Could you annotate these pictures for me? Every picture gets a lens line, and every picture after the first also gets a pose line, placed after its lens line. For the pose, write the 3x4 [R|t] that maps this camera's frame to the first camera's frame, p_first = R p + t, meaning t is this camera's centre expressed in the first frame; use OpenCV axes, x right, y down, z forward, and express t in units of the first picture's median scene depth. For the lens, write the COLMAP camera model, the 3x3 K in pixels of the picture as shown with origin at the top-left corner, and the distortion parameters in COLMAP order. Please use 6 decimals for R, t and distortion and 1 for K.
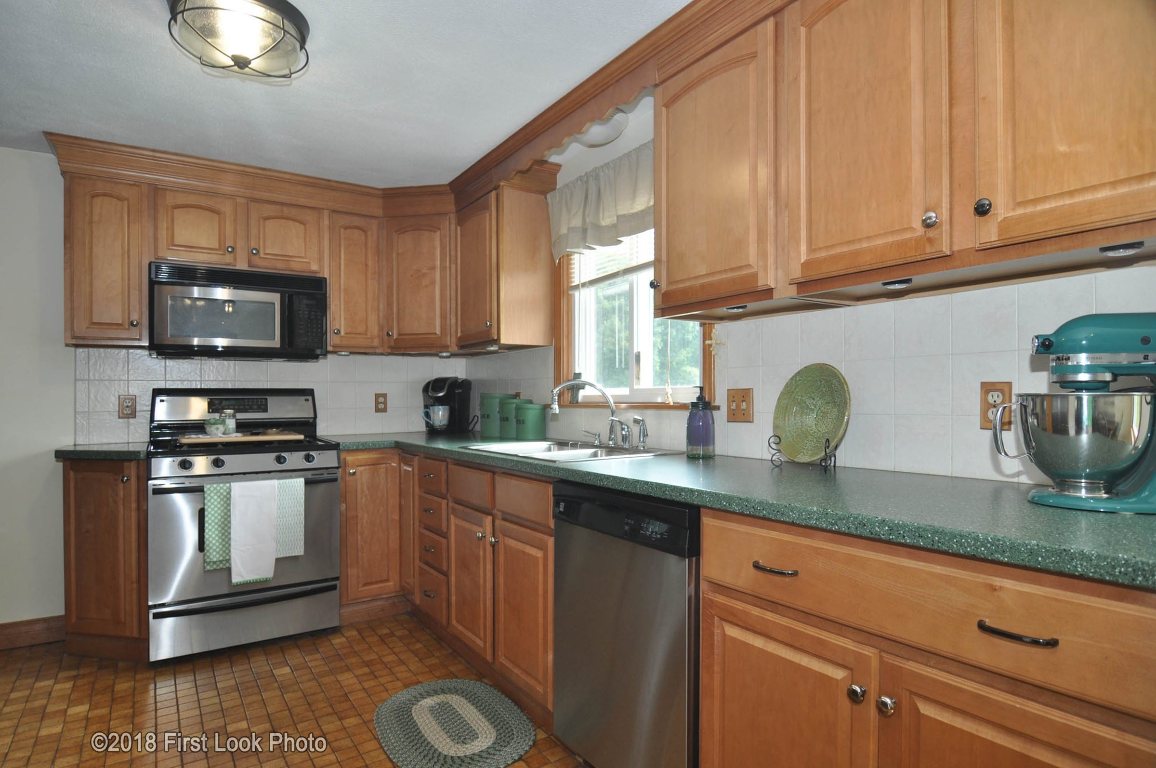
lens RADIAL K [[651.4, 0, 614.8], [0, 651.4, 400.6], [0, 0, 1]] dist [-0.013787, -0.006281]
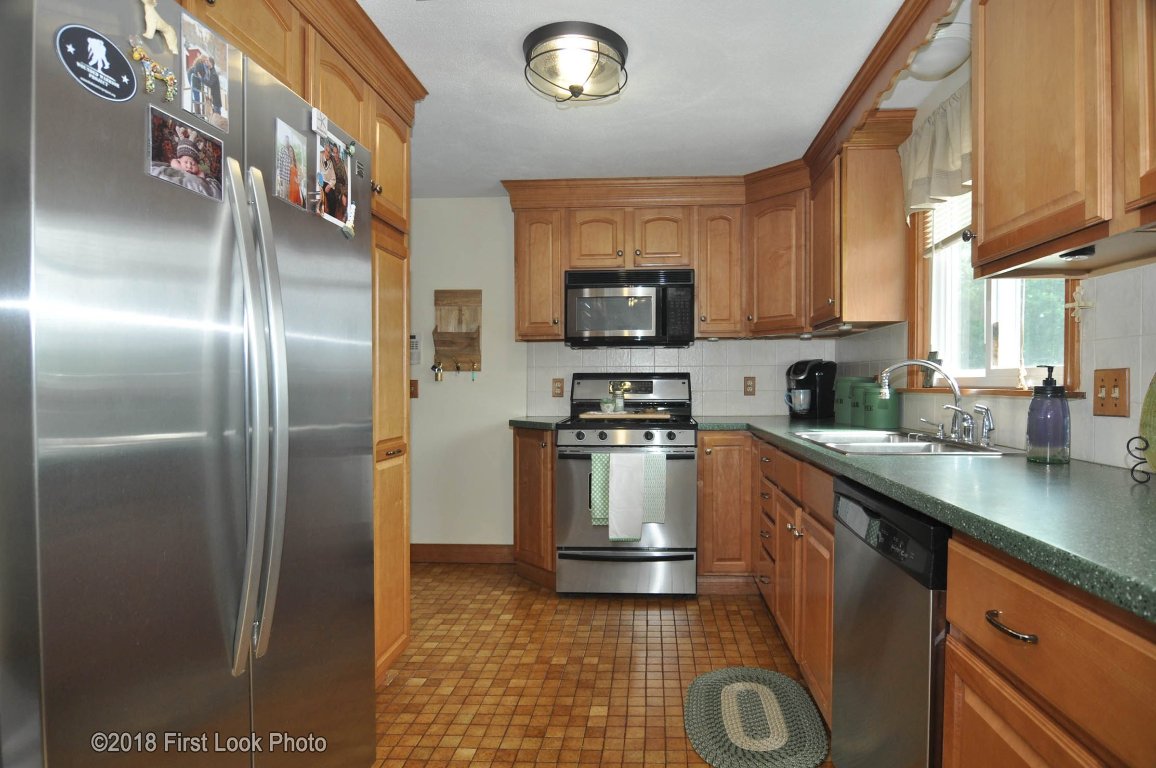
lens RADIAL K [[651.4, 0, 601.9], [0, 651.4, 393.6], [0, 0, 1]] dist [-0.013787, -0.006281]
pose [[0.780179, 0.013650, -0.625407, 0.131512], [-0.004354, 0.999856, 0.016391, -0.000248], [0.625541, -0.010065, 0.780127, 0.074508]]
